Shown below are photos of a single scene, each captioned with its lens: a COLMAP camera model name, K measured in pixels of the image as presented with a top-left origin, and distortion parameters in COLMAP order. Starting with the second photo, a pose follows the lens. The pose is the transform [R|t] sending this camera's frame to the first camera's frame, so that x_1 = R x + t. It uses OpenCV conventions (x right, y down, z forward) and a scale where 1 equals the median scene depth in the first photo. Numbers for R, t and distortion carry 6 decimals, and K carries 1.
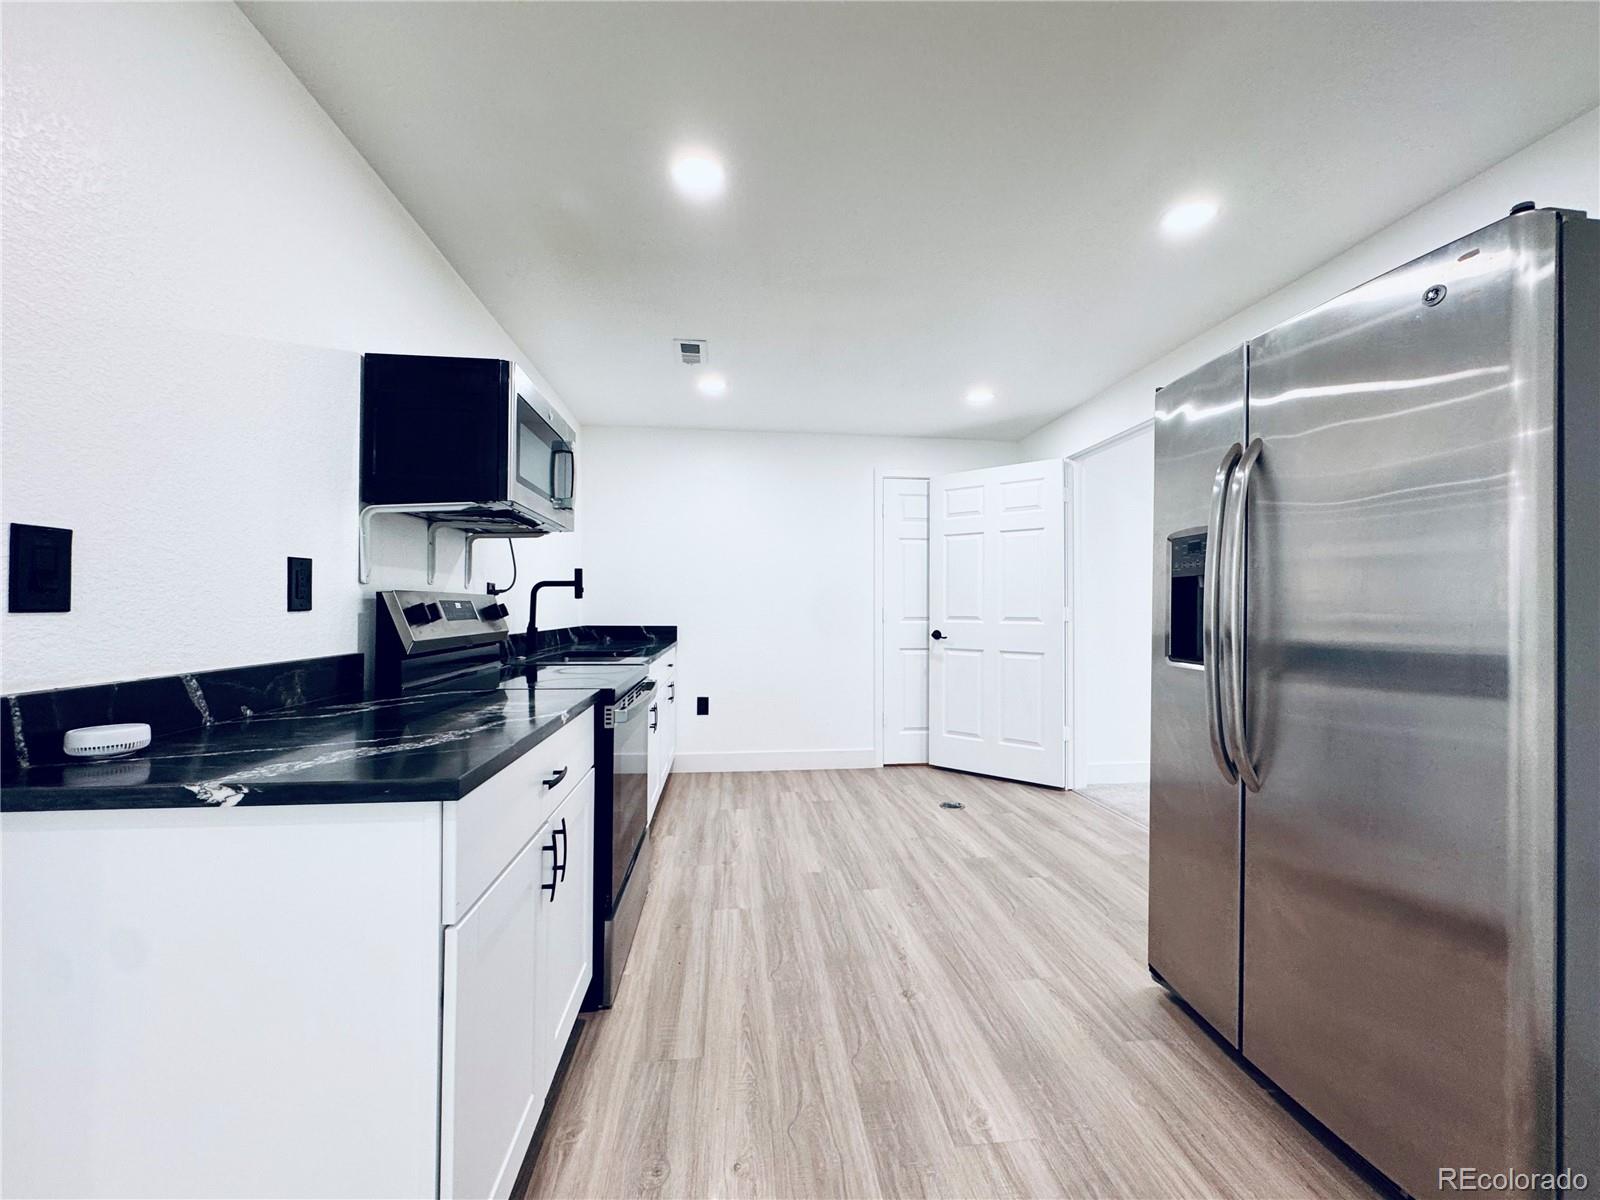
lens RADIAL K [[643.9, 0, 802.2], [0, 643.9, 598.9], [0, 0, 1]] dist [-0.002025, 0.000402]
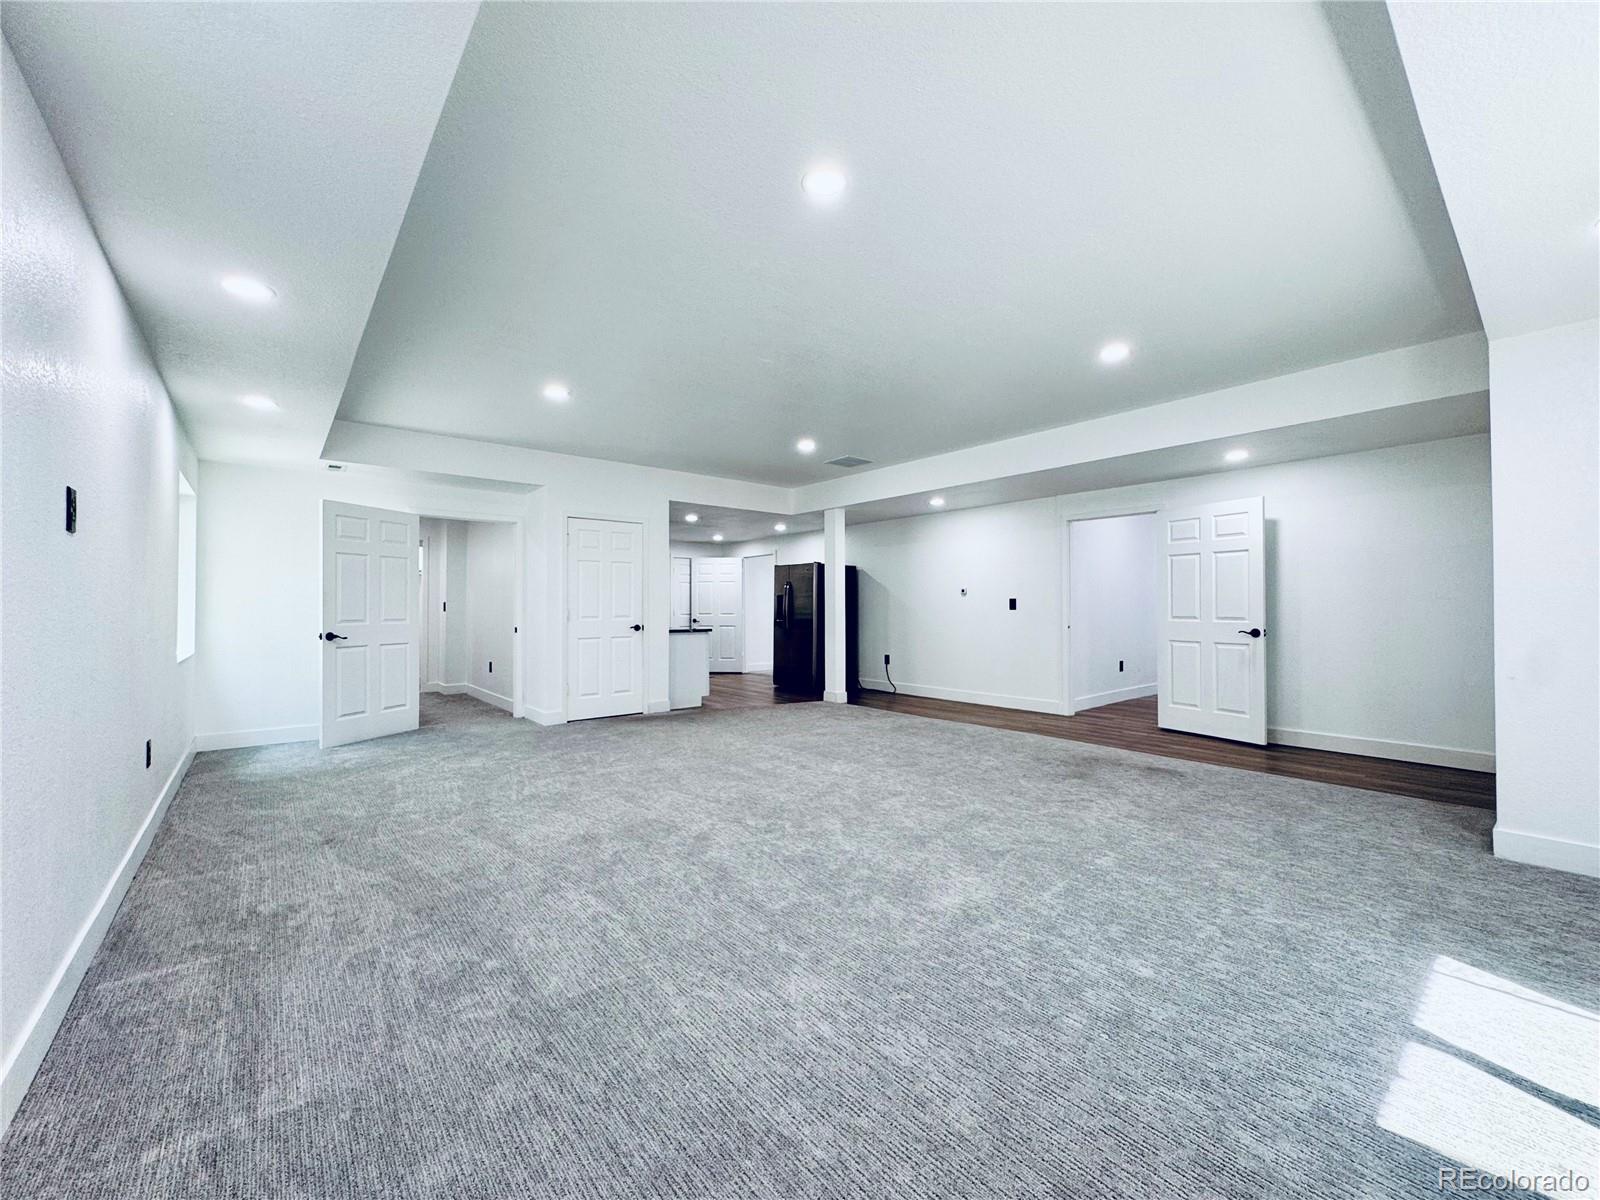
lens RADIAL K [[643.9, 0, 809.0], [0, 643.9, 596.9], [0, 0, 1]] dist [-0.002025, 0.000402]
pose [[0.831547, 0.006704, 0.555413, -0.906868], [-0.001896, 0.999956, -0.009230, -0.016030], [-0.555450, 0.006622, 0.831523, -1.500196]]
